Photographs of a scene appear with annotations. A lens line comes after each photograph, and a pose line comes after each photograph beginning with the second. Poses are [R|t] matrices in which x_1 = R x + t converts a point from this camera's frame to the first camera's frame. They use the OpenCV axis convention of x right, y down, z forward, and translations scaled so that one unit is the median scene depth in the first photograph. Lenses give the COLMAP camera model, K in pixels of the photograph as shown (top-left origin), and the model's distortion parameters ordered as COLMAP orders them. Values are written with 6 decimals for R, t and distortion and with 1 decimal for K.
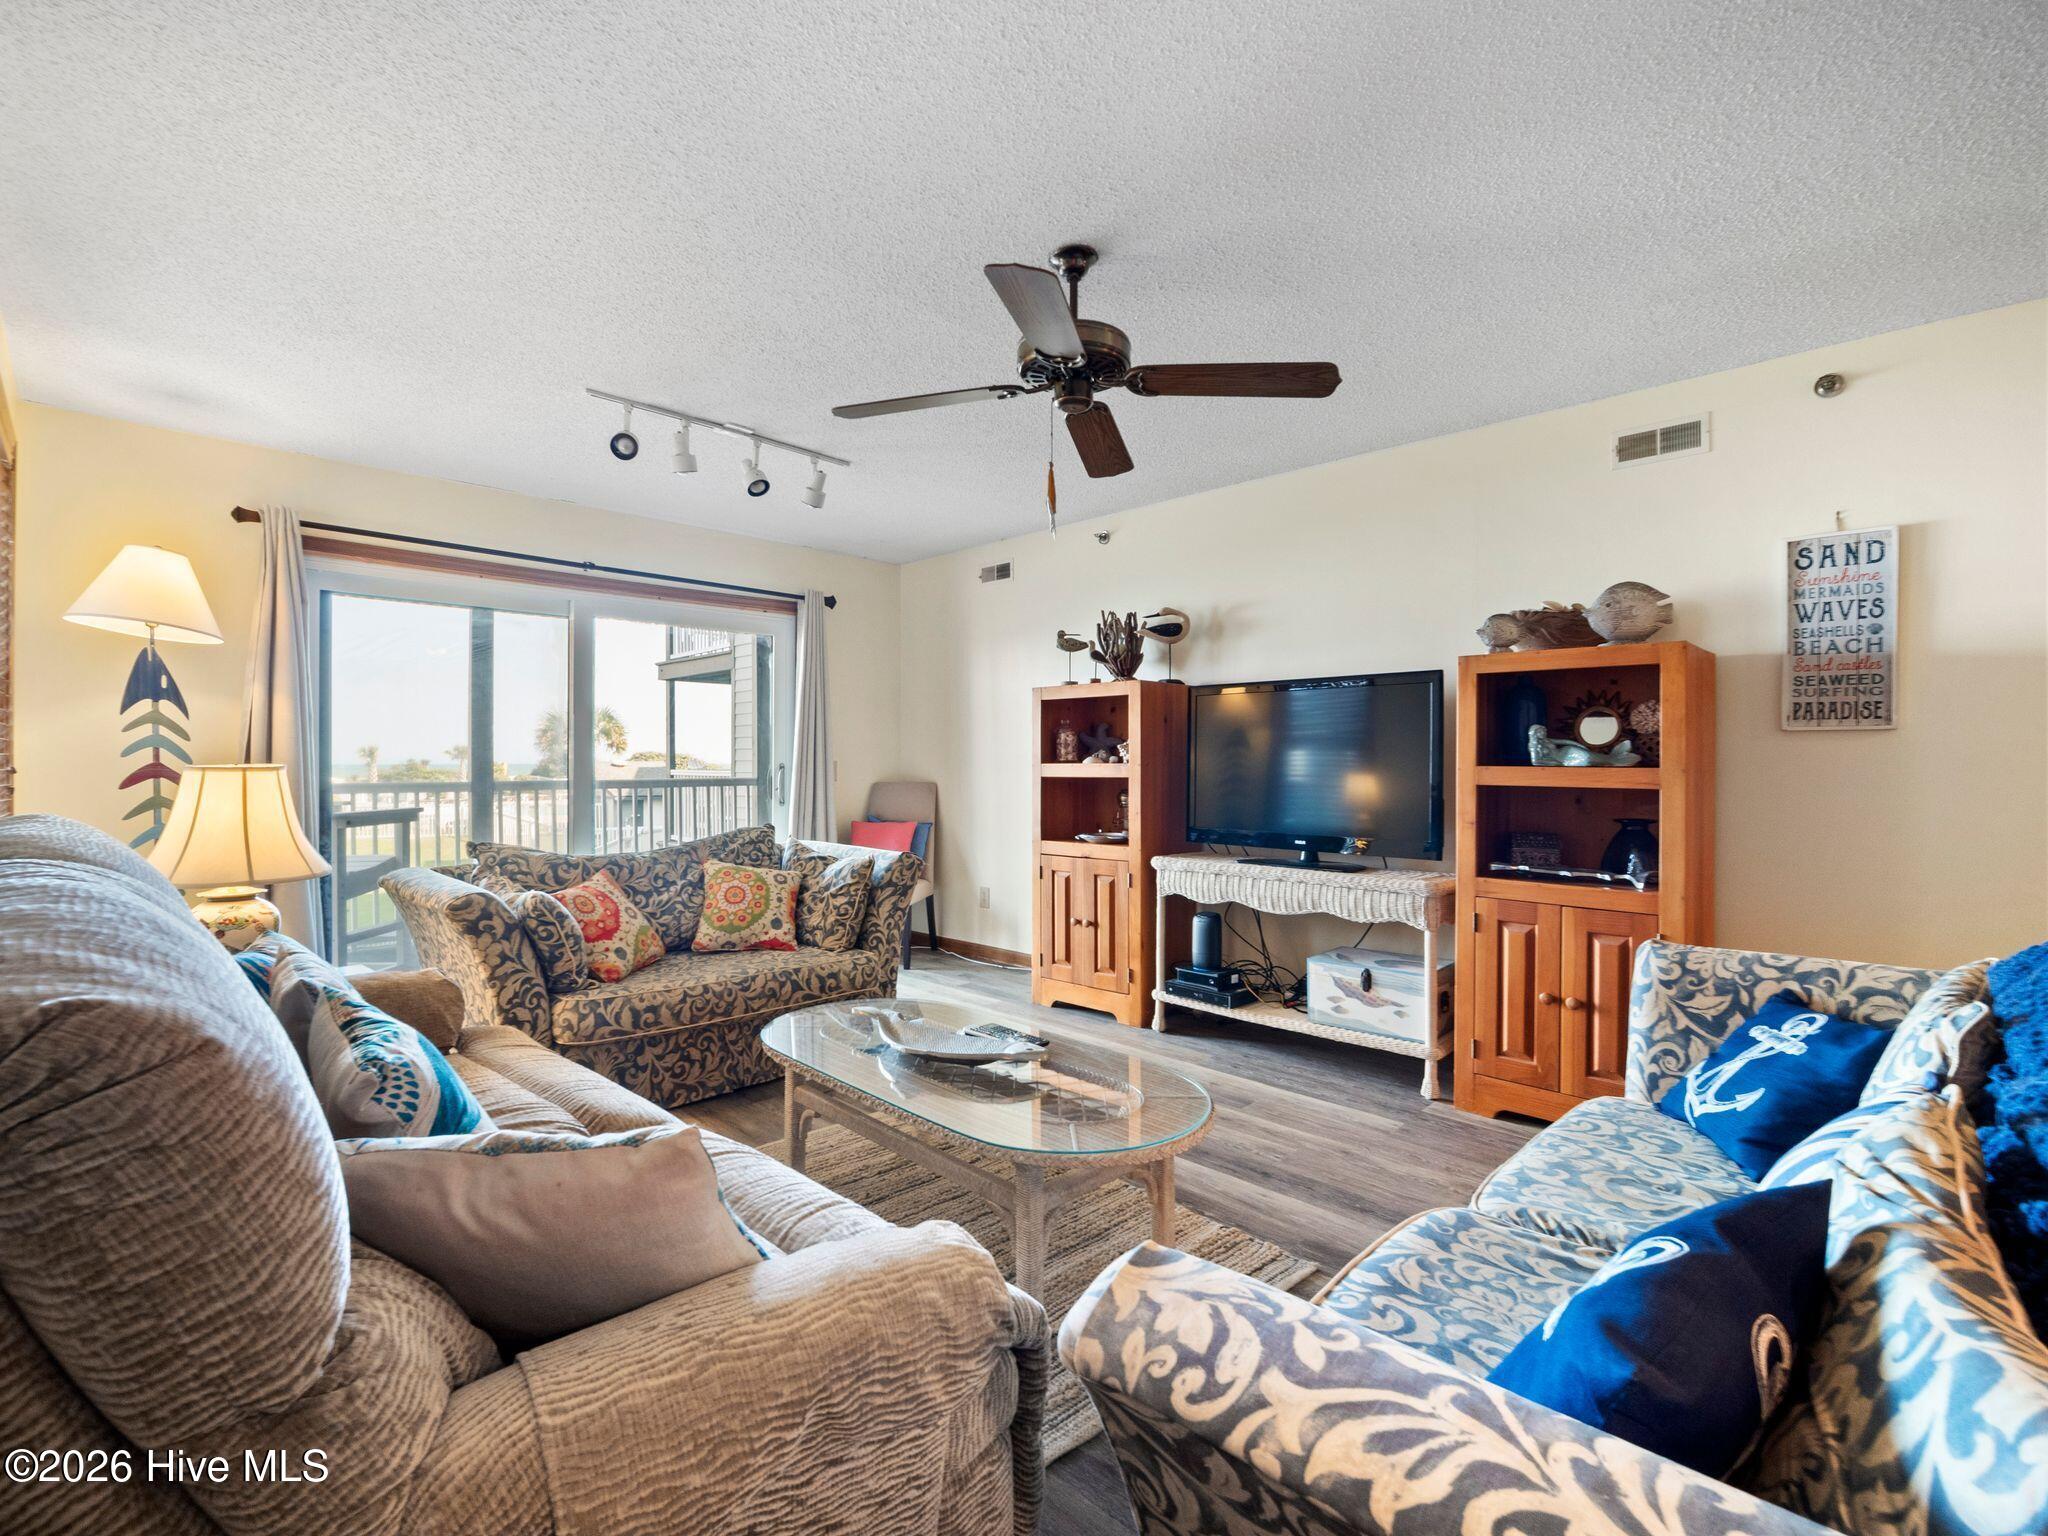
lens RADIAL K [[927.9, 0, 1024.0], [0, 927.9, 768.0], [0, 0, 1]] dist [-0.015111, -0.000040]
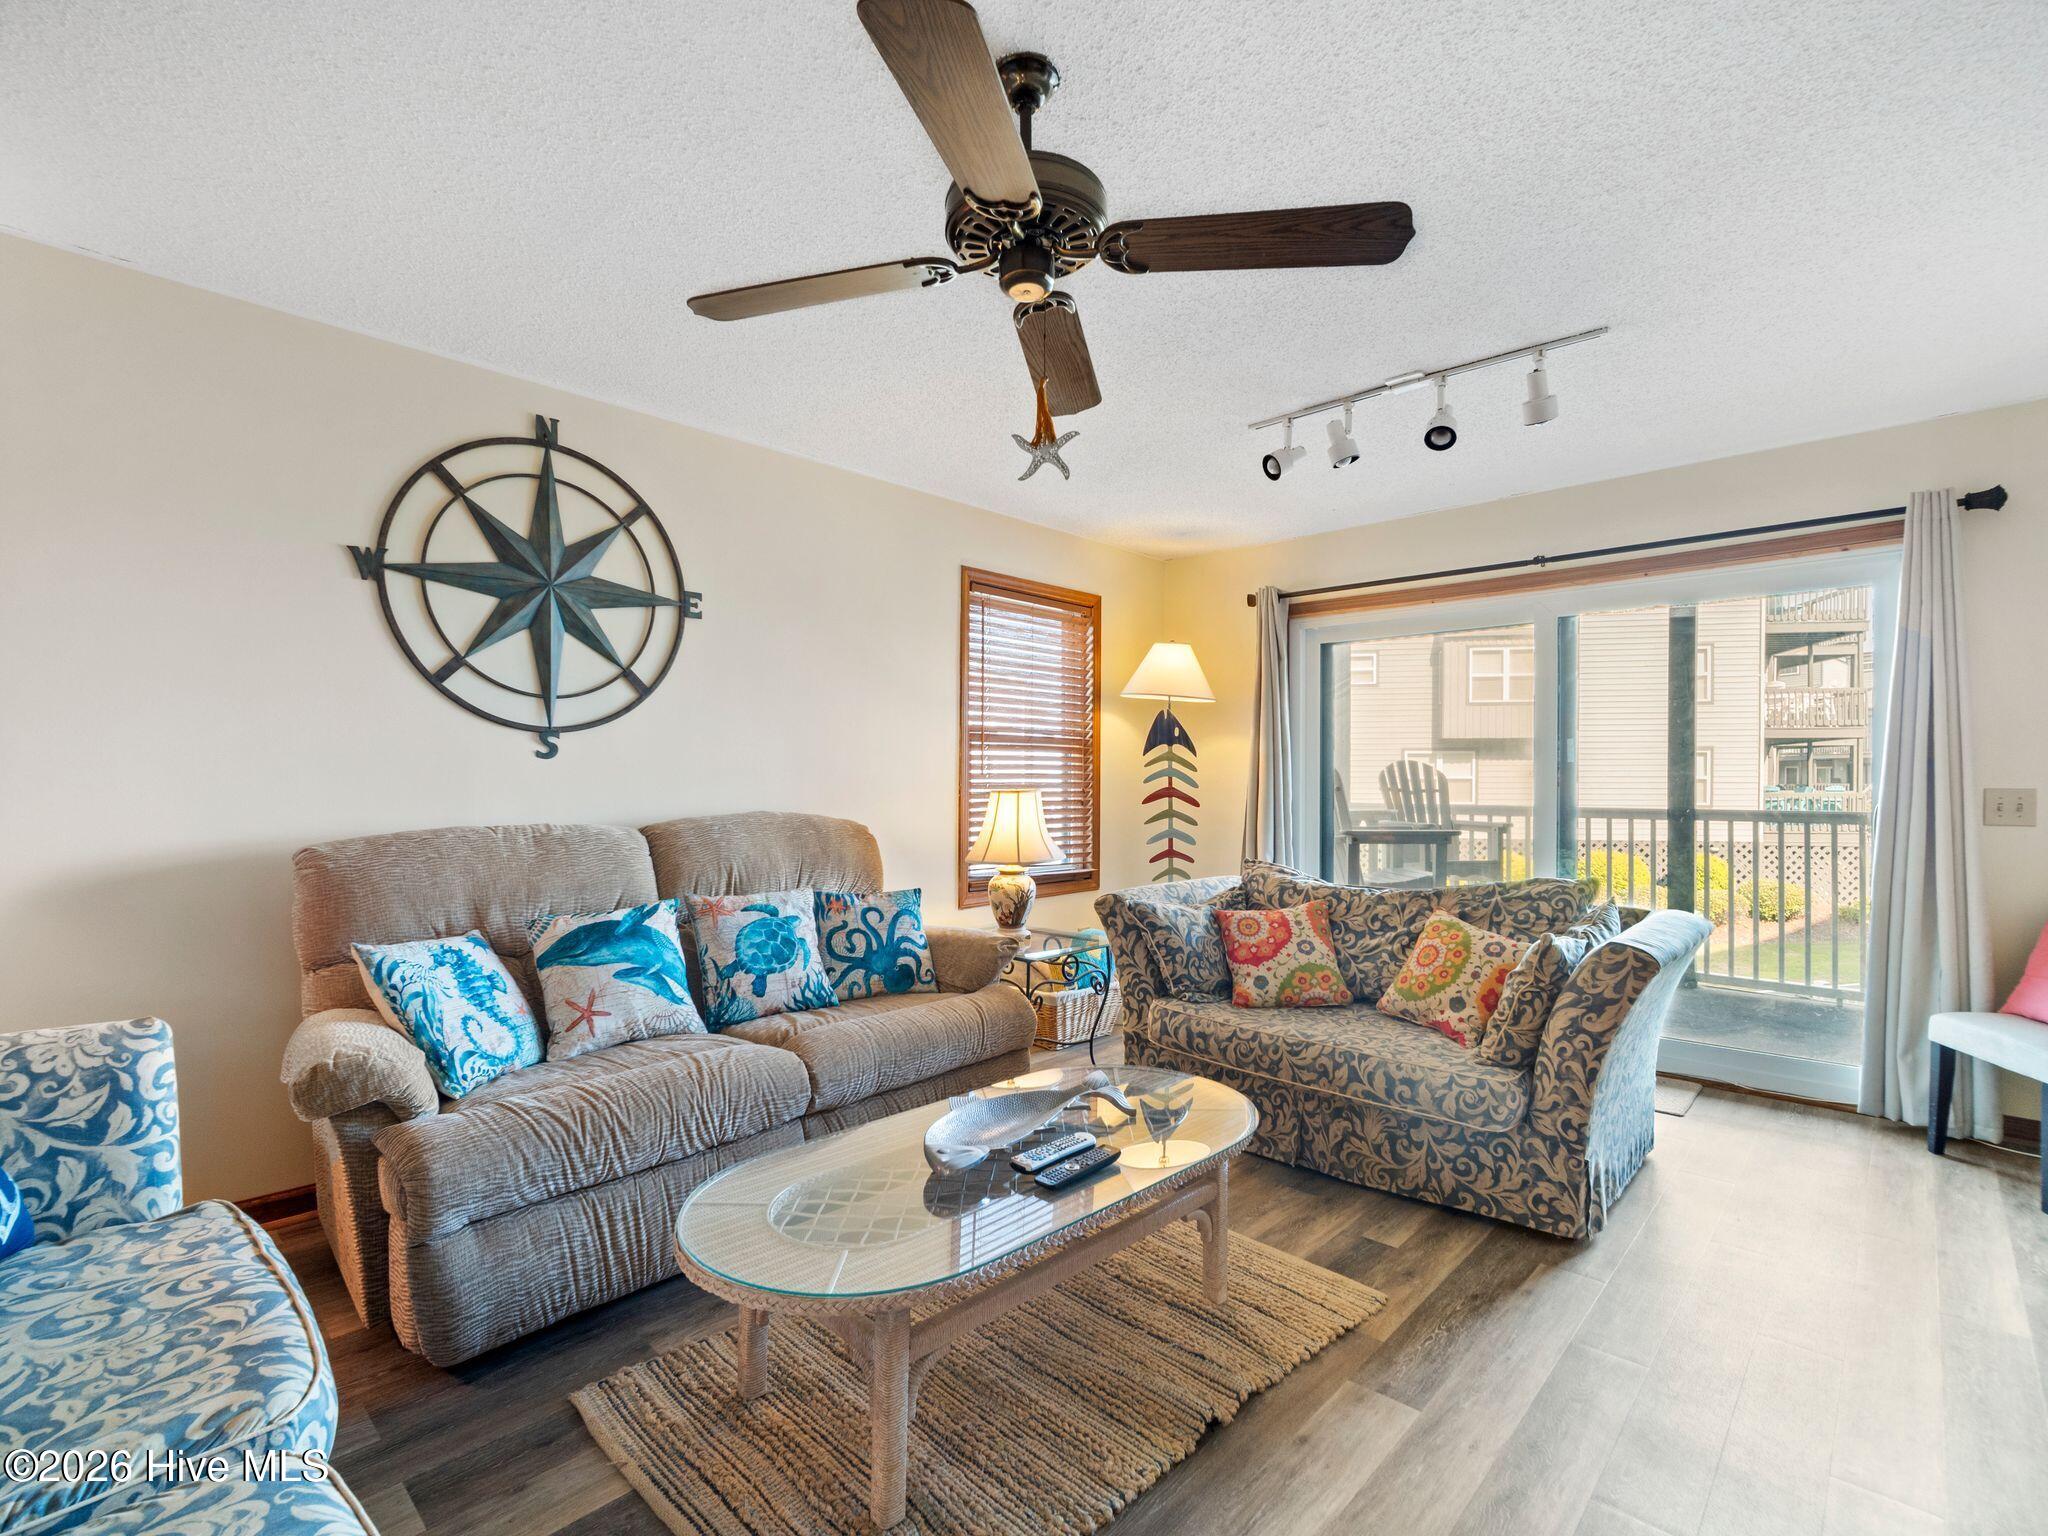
lens RADIAL K [[977.7, 0, 1072.5], [0, 977.7, 789.2], [0, 0, 1]] dist [-0.015757, -0.000419]
pose [[0.019783, 0.008252, -0.999770, 0.535036], [-0.009554, 0.999922, 0.008064, -0.011252], [0.999759, 0.009392, 0.019861, 0.686864]]
